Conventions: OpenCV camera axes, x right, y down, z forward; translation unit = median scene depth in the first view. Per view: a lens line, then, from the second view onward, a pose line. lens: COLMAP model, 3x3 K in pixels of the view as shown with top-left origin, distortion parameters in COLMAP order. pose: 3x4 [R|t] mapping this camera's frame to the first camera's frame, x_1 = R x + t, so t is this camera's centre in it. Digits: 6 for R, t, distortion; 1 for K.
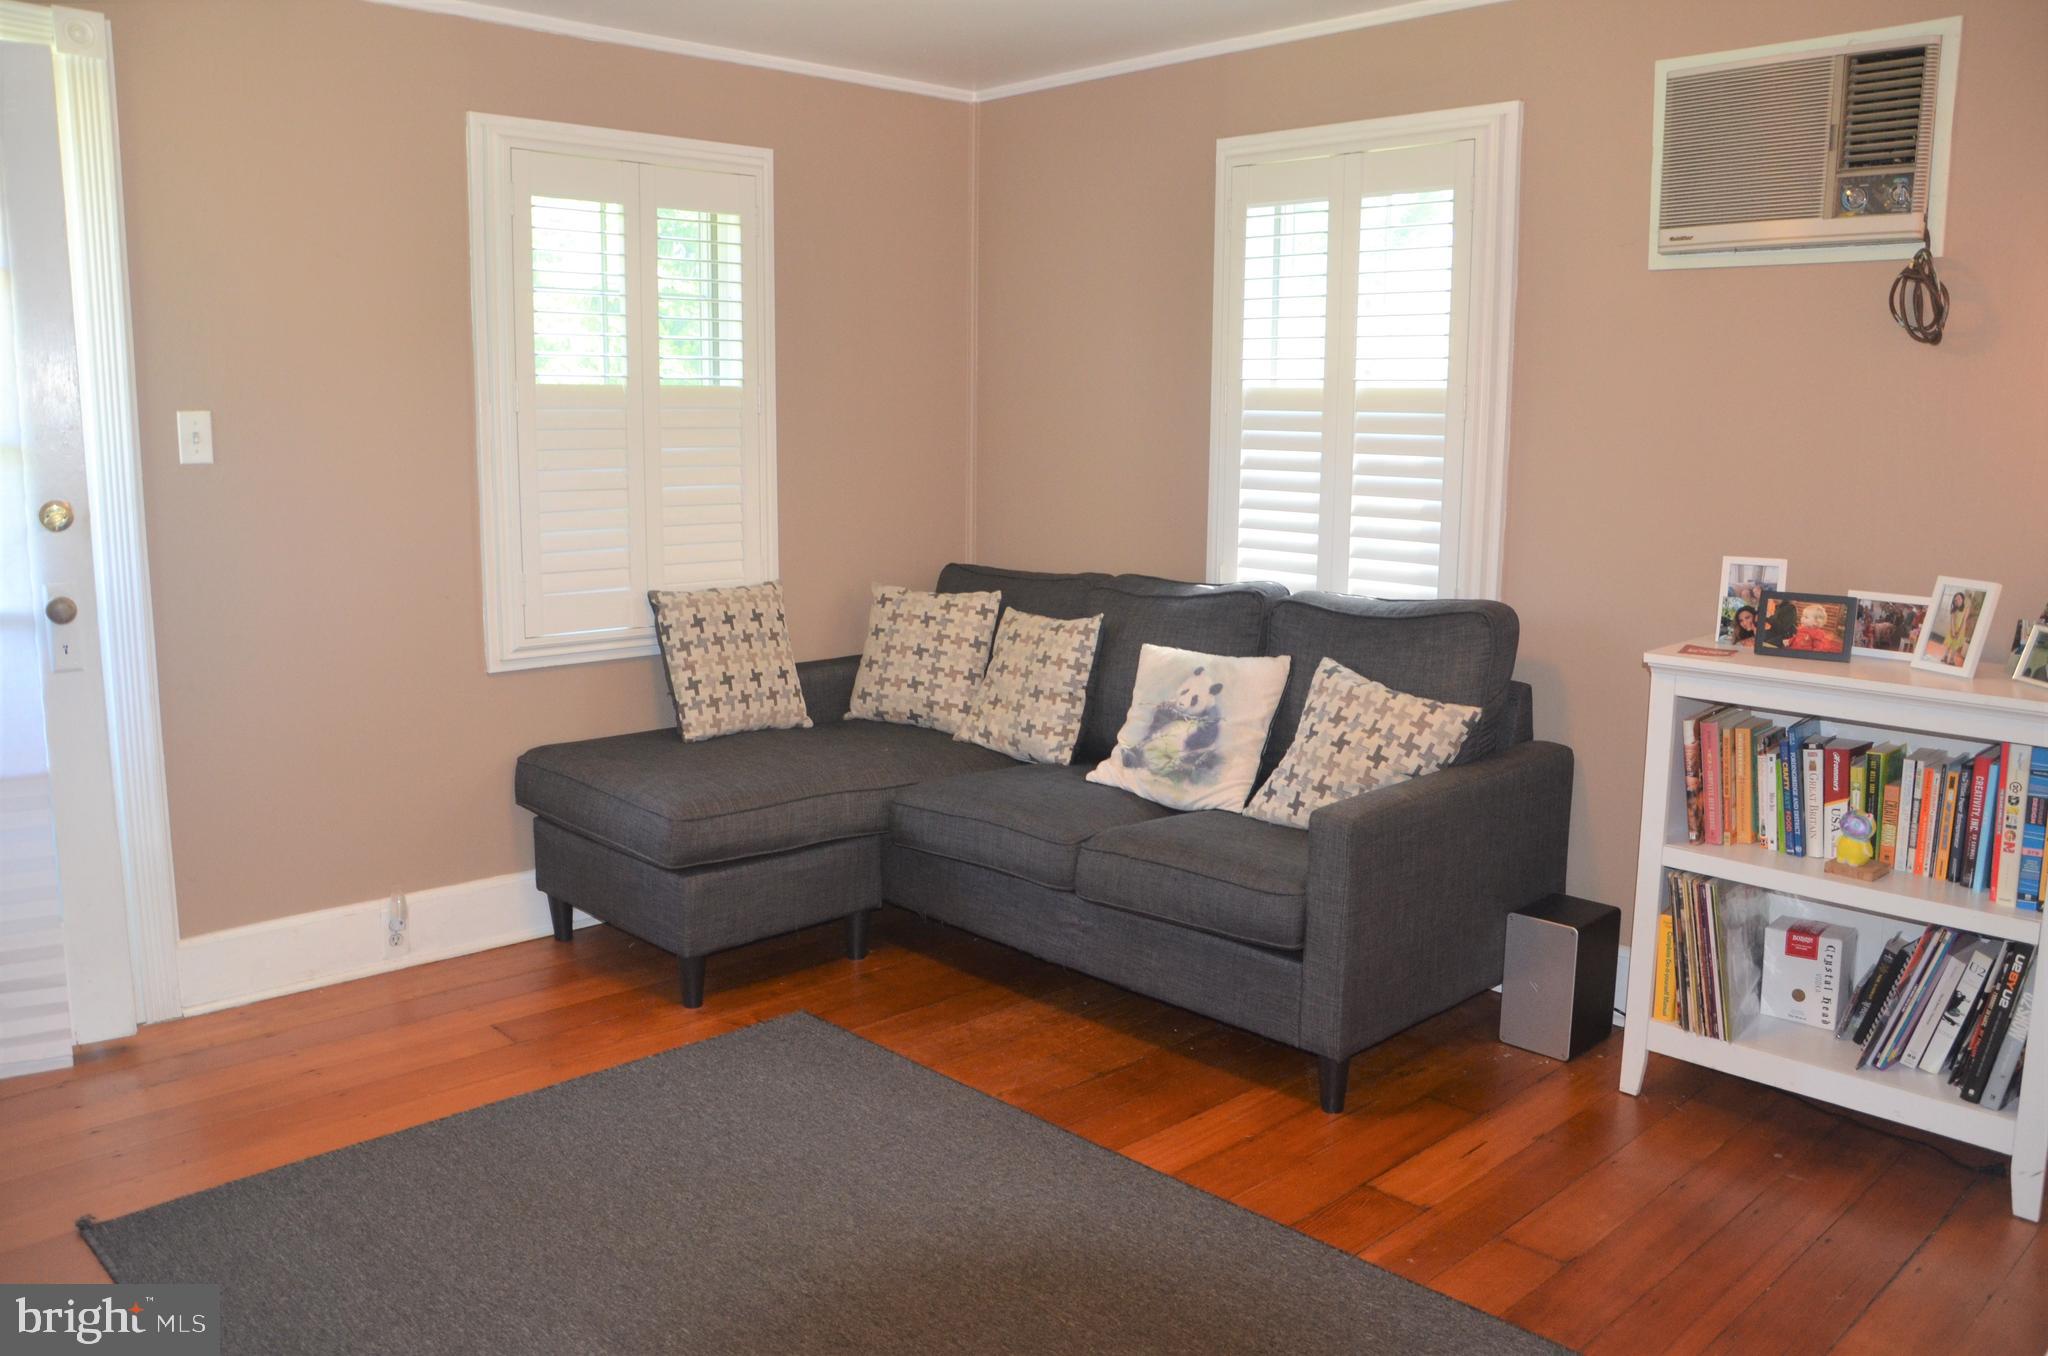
lens RADIAL K [[1671.0, 0, 1043.7], [0, 1671.0, 673.6], [0, 0, 1]] dist [-0.139755, 0.142728]
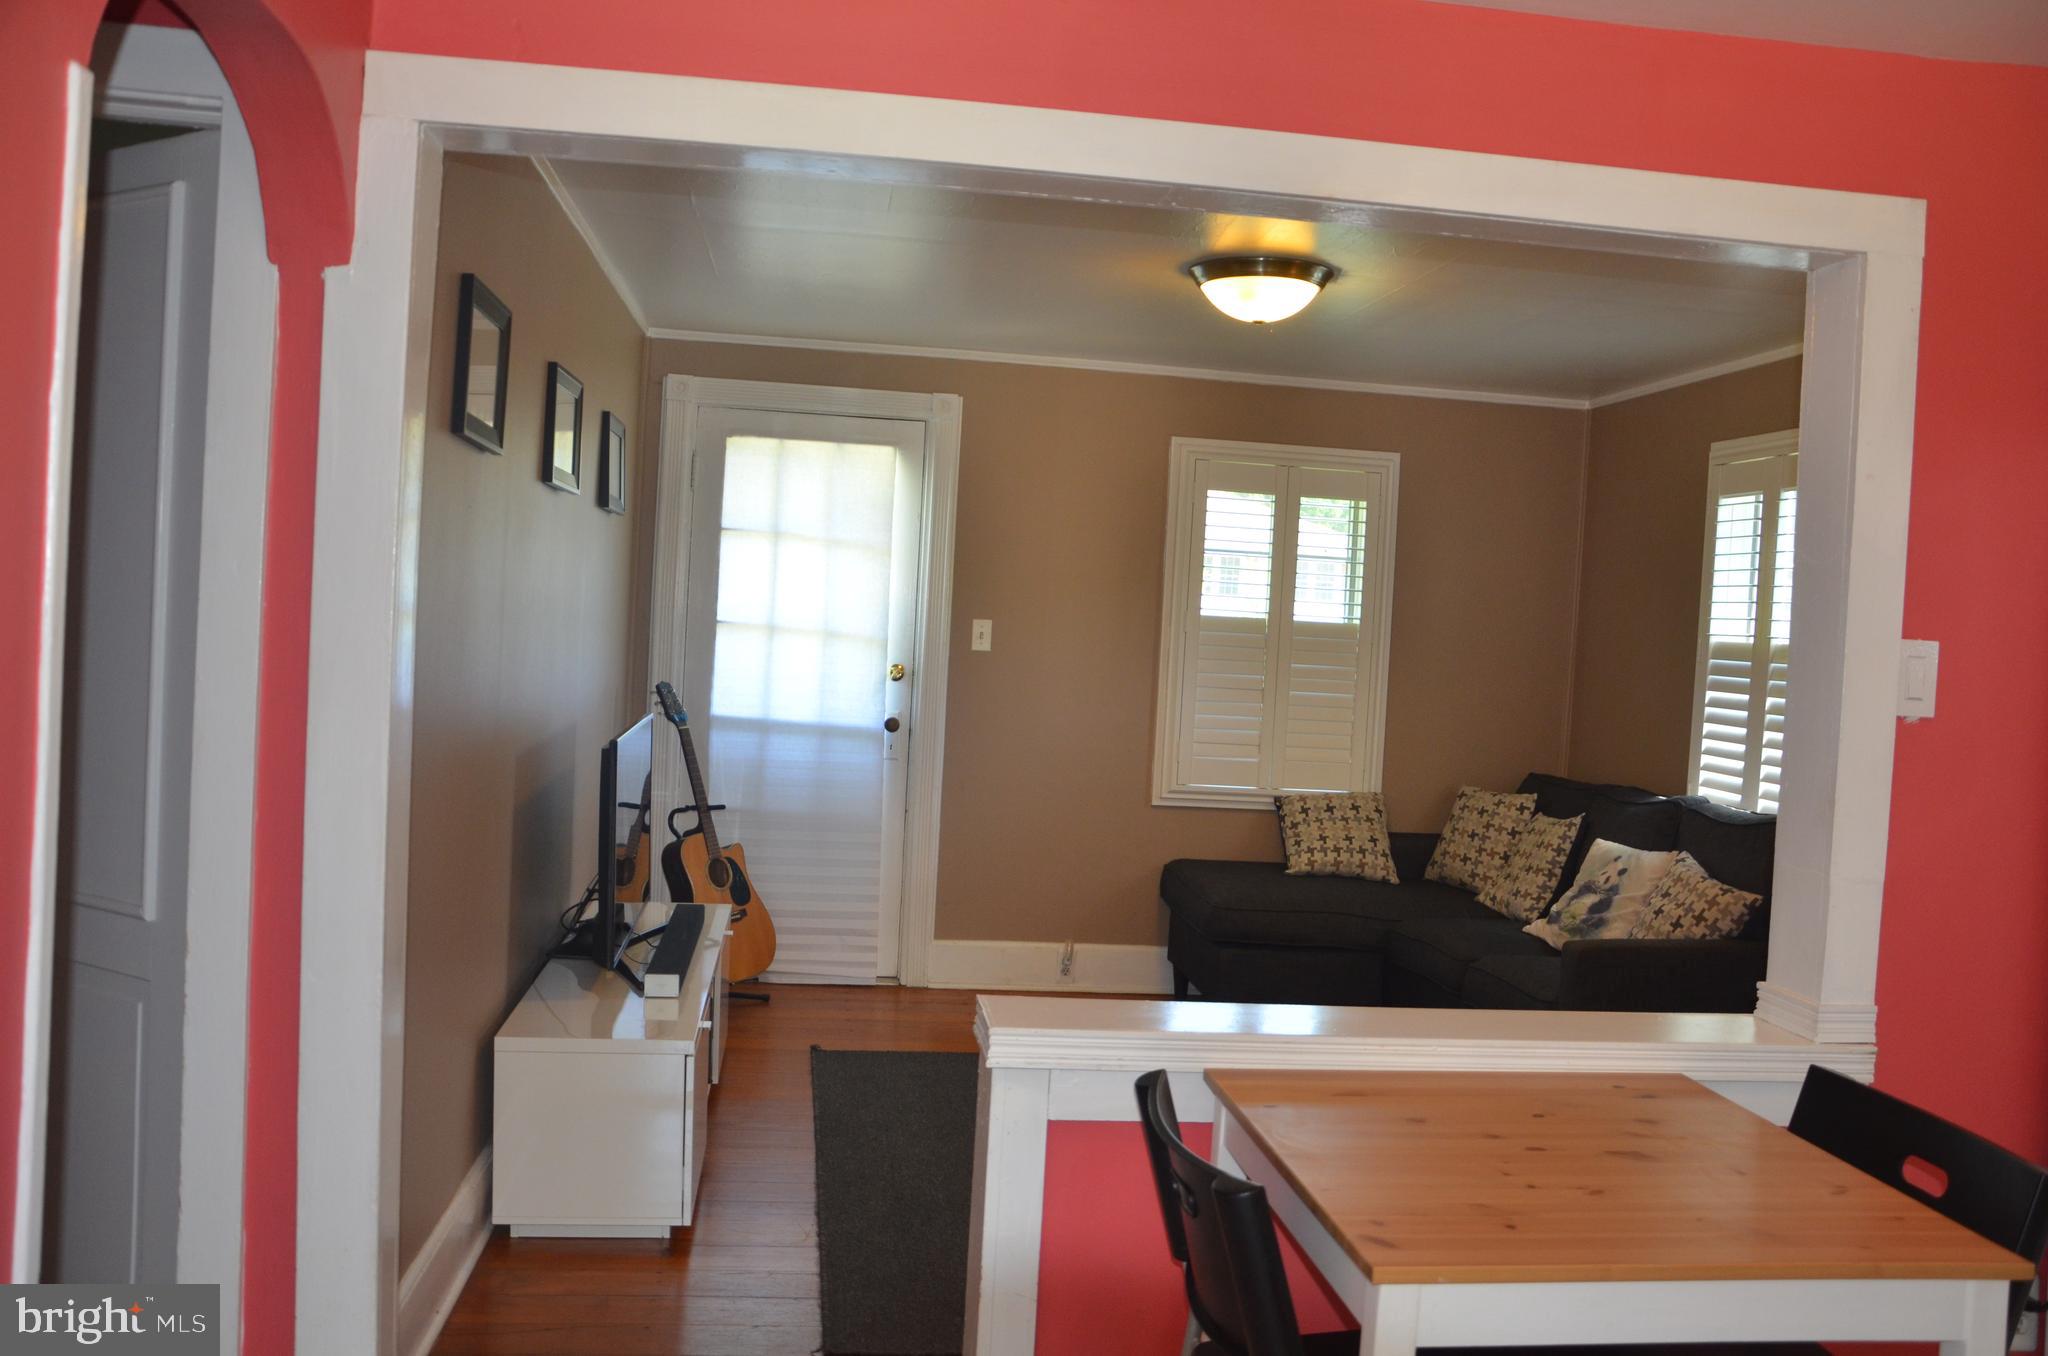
lens RADIAL K [[1783.4, 0, 1002.2], [0, 1783.4, 676.8], [0, 0, 1]] dist [-0.045392, -0.010448]
pose [[0.792151, 0.057559, -0.607605, 0.539595], [-0.145229, 0.984724, -0.096055, 0.061331], [0.592794, 0.164332, 0.788410, -0.372664]]
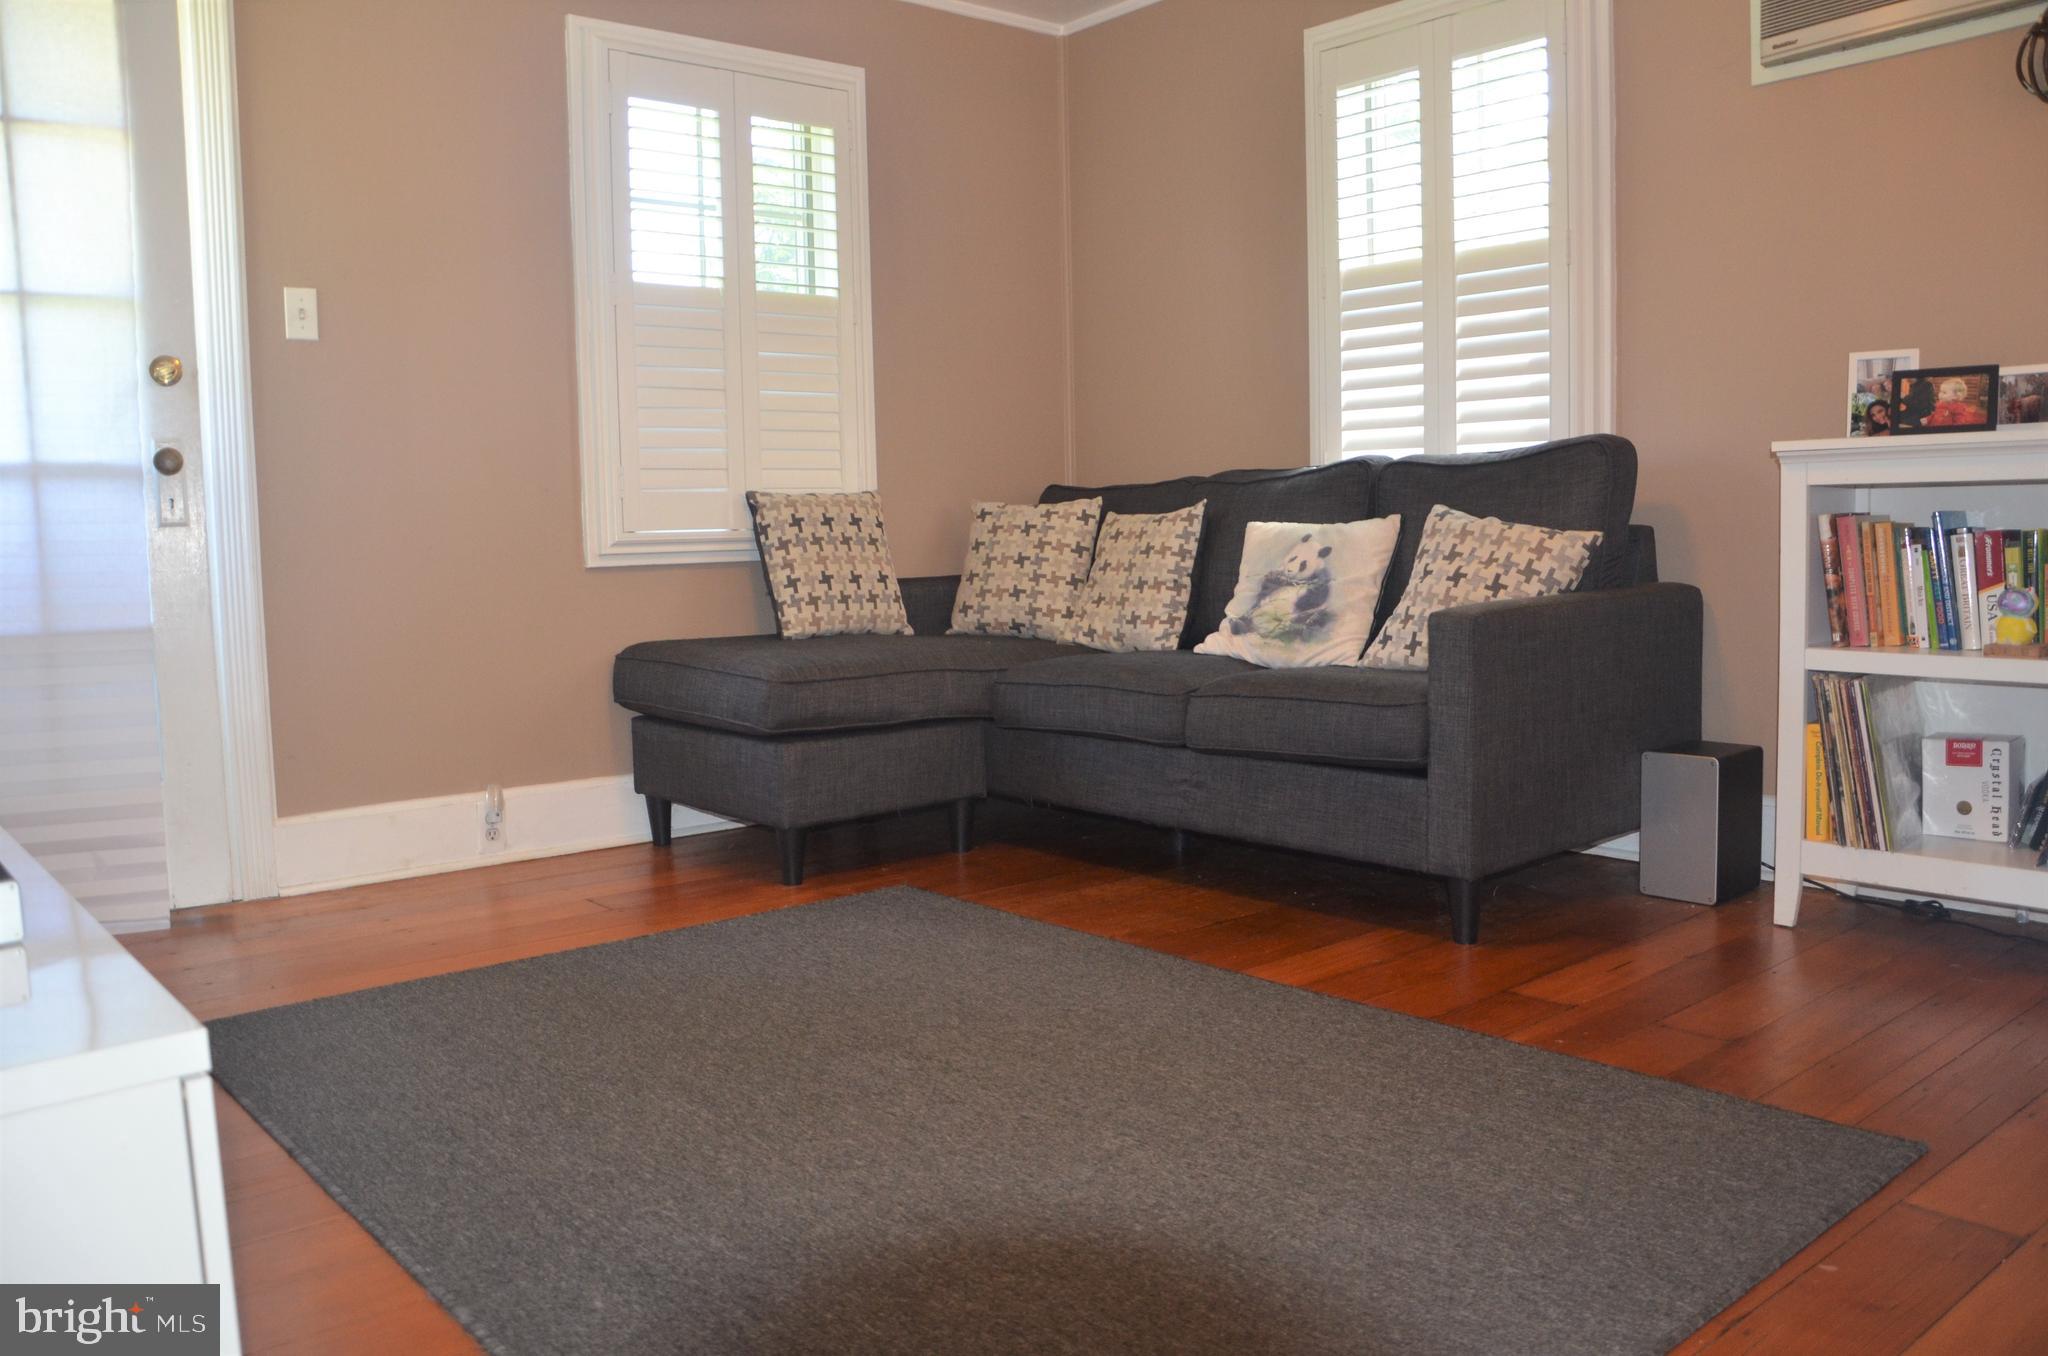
lens RADIAL K [[1671.0, 0, 1041.7], [0, 1671.0, 667.9], [0, 0, 1]] dist [-0.139755, 0.142728]
pose [[0.997684, -0.026822, -0.062501, -0.002500], [0.021829, 0.996617, -0.079237, 0.148790], [0.064415, 0.077689, 0.994894, 0.030500]]
